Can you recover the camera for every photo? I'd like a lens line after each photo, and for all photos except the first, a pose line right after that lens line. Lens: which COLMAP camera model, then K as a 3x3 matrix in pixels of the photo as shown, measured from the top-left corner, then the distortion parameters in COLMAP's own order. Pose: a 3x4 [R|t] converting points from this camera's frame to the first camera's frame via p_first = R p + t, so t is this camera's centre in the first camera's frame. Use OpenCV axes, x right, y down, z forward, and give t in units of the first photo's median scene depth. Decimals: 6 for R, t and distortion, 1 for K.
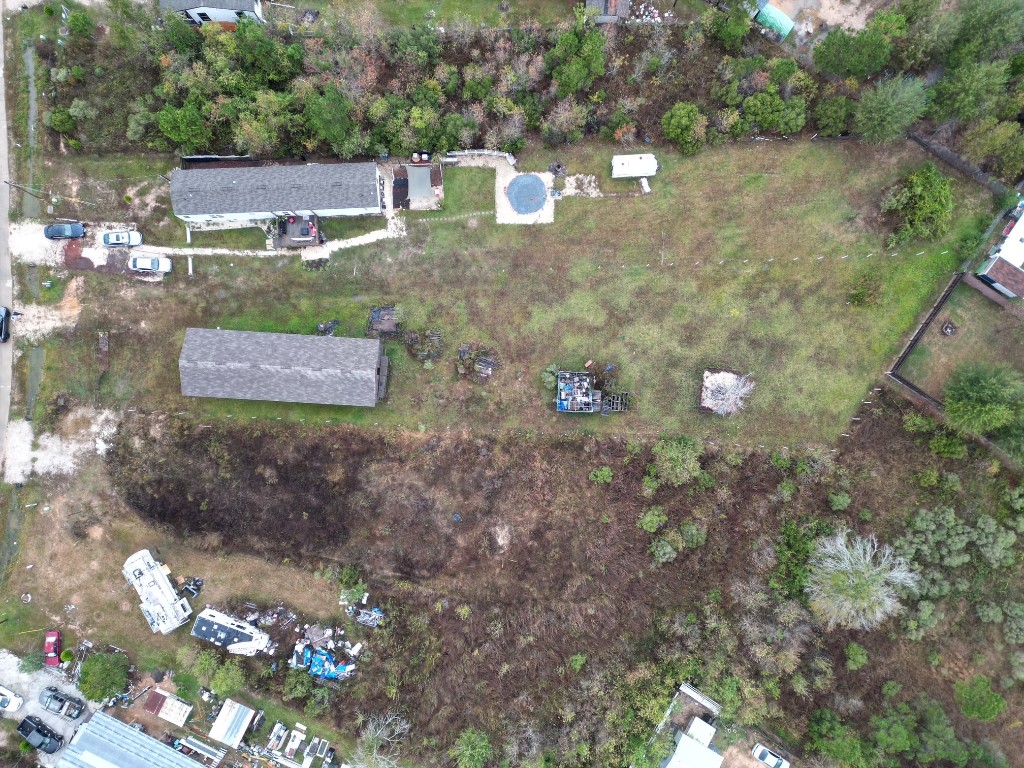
lens RADIAL K [[710.0, 0, 513.9], [0, 710.0, 384.1], [0, 0, 1]] dist [0.095411, -0.098146]
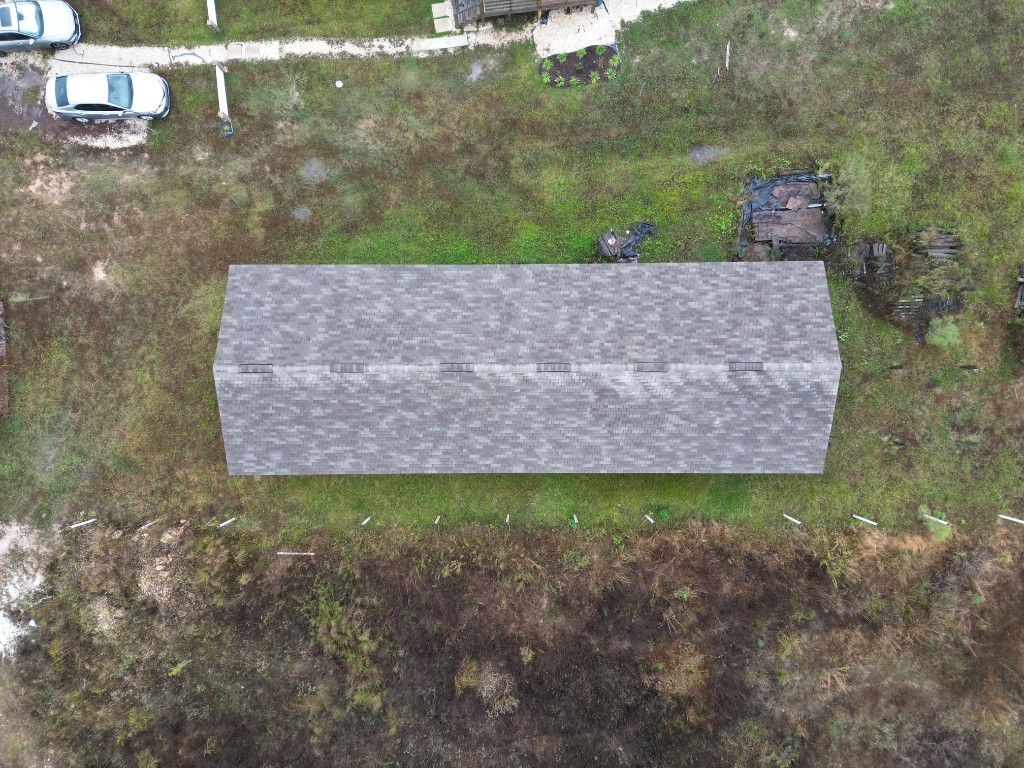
lens RADIAL K [[706.6, 0, 512.0], [0, 706.6, 384.0], [0, 0, 1]] dist [0.086619, -0.075779]
pose [[0.997850, -0.065146, -0.007175, -0.317224], [0.065168, 0.997870, 0.002881, -0.017074], [0.006972, -0.003342, 0.999970, 0.656842]]
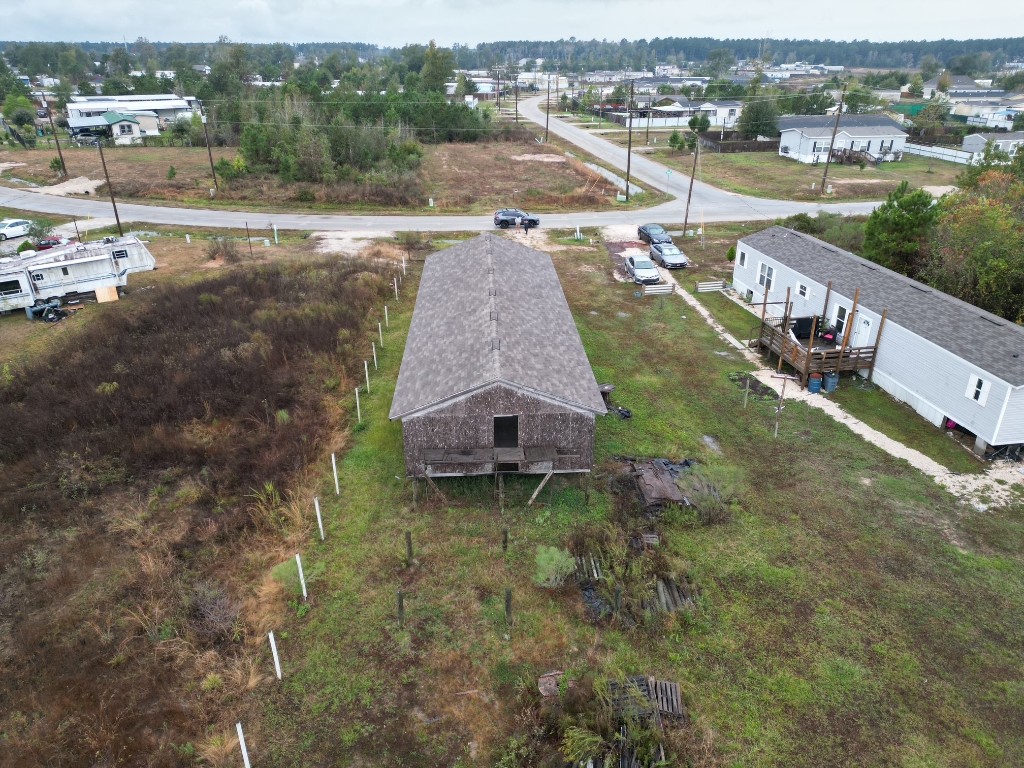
lens RADIAL K [[710.0, 0, 513.9], [0, 710.0, 384.1], [0, 0, 1]] dist [0.095411, -0.098146]
pose [[0.110652, 0.419145, -0.901151, 0.075029], [-0.993762, 0.059318, -0.094433, 0.006040], [0.013874, 0.905979, 0.423095, 0.829350]]
